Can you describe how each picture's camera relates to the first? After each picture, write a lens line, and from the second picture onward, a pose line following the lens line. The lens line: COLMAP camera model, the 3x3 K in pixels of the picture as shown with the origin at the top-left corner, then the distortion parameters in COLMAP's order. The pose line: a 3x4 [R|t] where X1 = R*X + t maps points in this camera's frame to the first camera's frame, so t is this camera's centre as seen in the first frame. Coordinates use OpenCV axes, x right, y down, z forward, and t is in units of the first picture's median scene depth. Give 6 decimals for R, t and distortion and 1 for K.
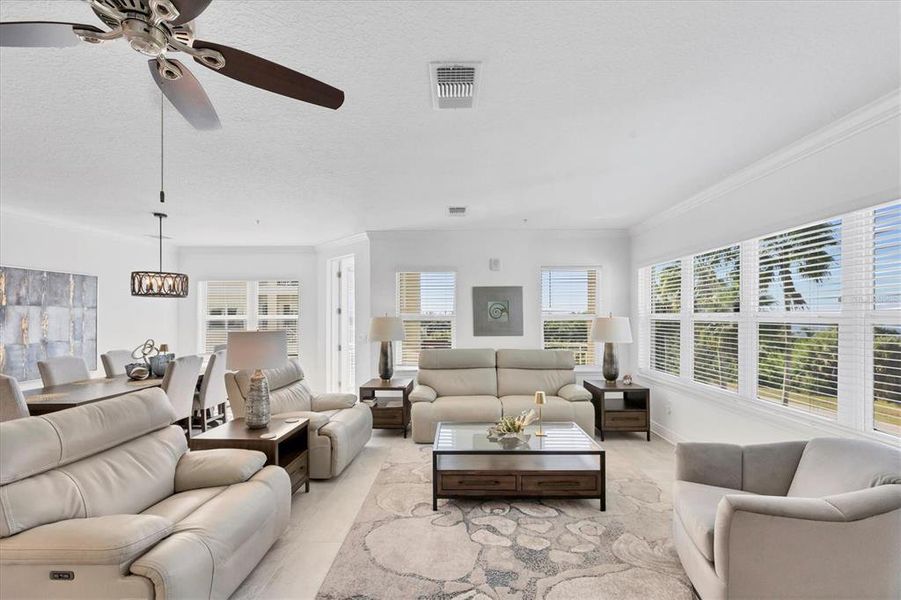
lens RADIAL K [[383.6, 0, 452.7], [0, 383.6, 314.8], [0, 0, 1]] dist [0.006075, 0.000514]
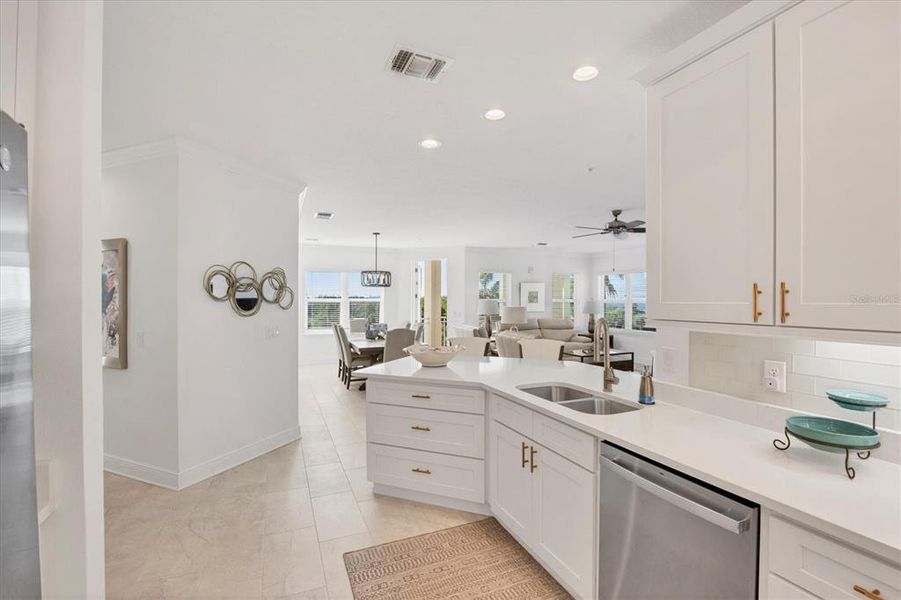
lens RADIAL K [[398.6, 0, 453.5], [0, 398.6, 300.5], [0, 0, 1]] dist [-0.028647, 0.000031]
pose [[0.910018, 0.003522, 0.414554, -1.154316], [-0.005671, 0.999976, 0.003954, 0.001008], [-0.414530, -0.005949, 0.910016, -0.591048]]
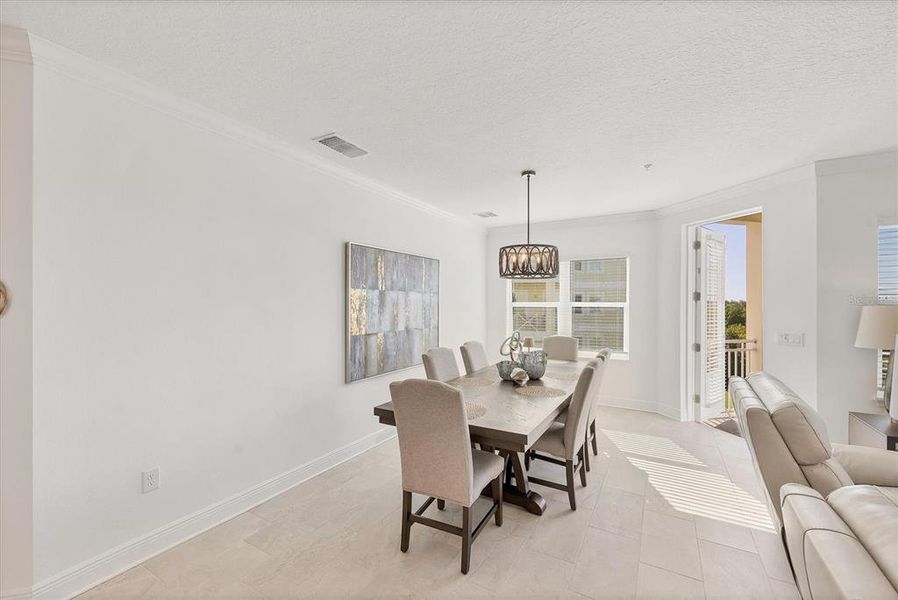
lens RADIAL K [[364.3, 0, 454.9], [0, 364.3, 301.7], [0, 0, 1]] dist [-0.007956, 0.000597]
pose [[0.878030, 0.000980, -0.478604, -0.542906], [-0.001946, 0.999997, -0.001523, 0.003684], [0.478601, 0.002268, 0.878030, 0.282129]]
